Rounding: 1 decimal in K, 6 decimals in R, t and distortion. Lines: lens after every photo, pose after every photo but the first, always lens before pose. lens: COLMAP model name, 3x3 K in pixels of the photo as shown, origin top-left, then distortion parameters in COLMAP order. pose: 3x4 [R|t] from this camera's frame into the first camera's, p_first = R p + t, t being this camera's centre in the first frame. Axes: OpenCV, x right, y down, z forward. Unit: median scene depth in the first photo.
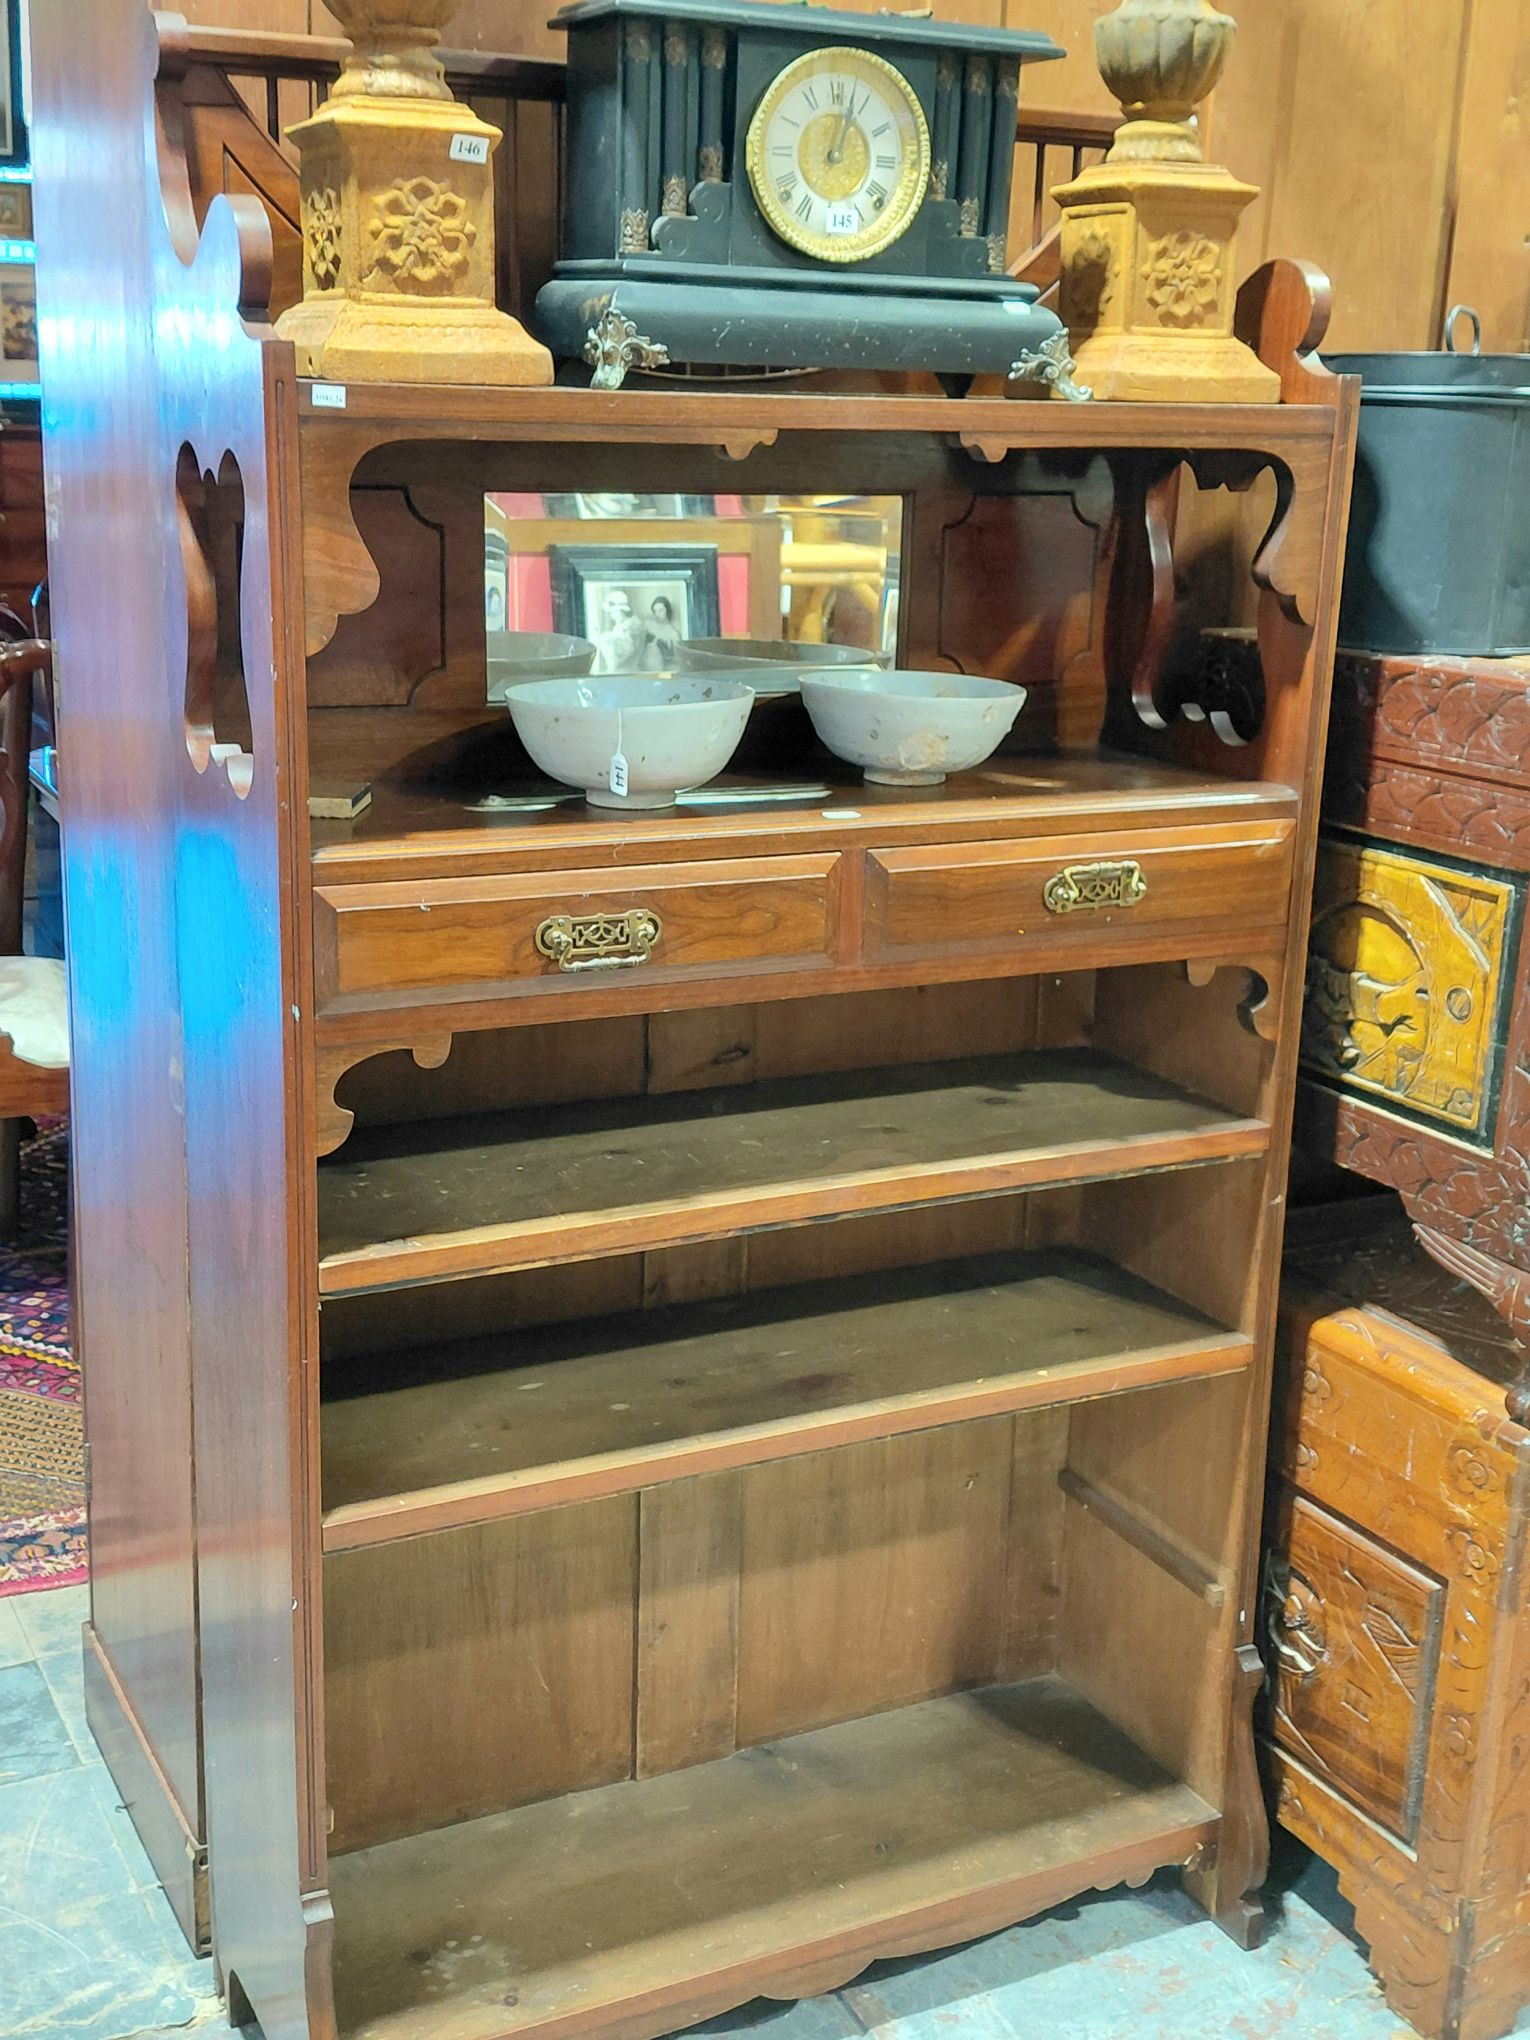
lens RADIAL K [[2377.1, 0, 765.0], [0, 2377.1, 1020.0], [0, 0, 1]] dist [0.070421, -0.023100]
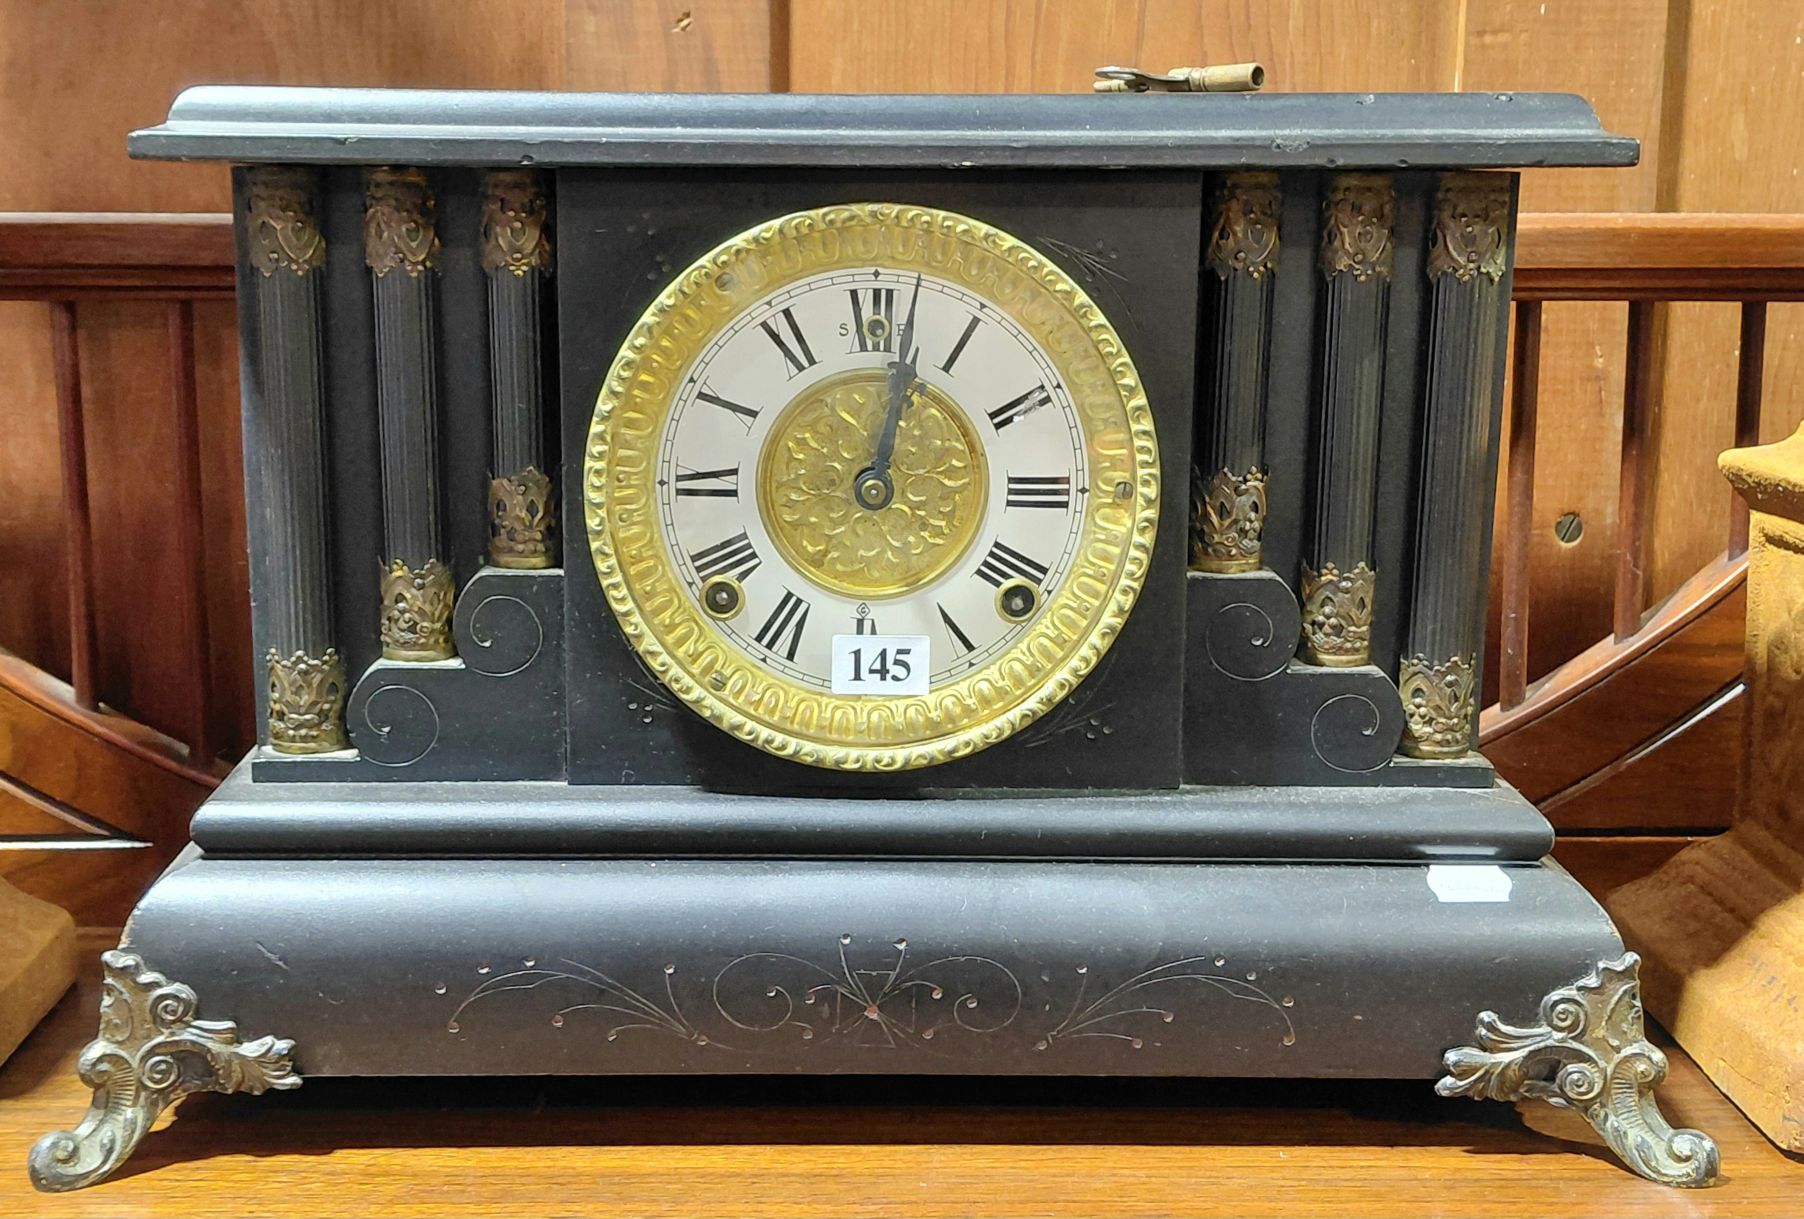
lens RADIAL K [[1944.5, 0, 902.0], [0, 1944.5, 609.5], [0, 0, 1]] dist [0.170818, -0.003233]
pose [[0.892706, 0.050250, -0.447830, 0.161280], [-0.090142, 0.993591, -0.068201, -0.319839], [0.441533, 0.101251, 0.891514, 0.740350]]
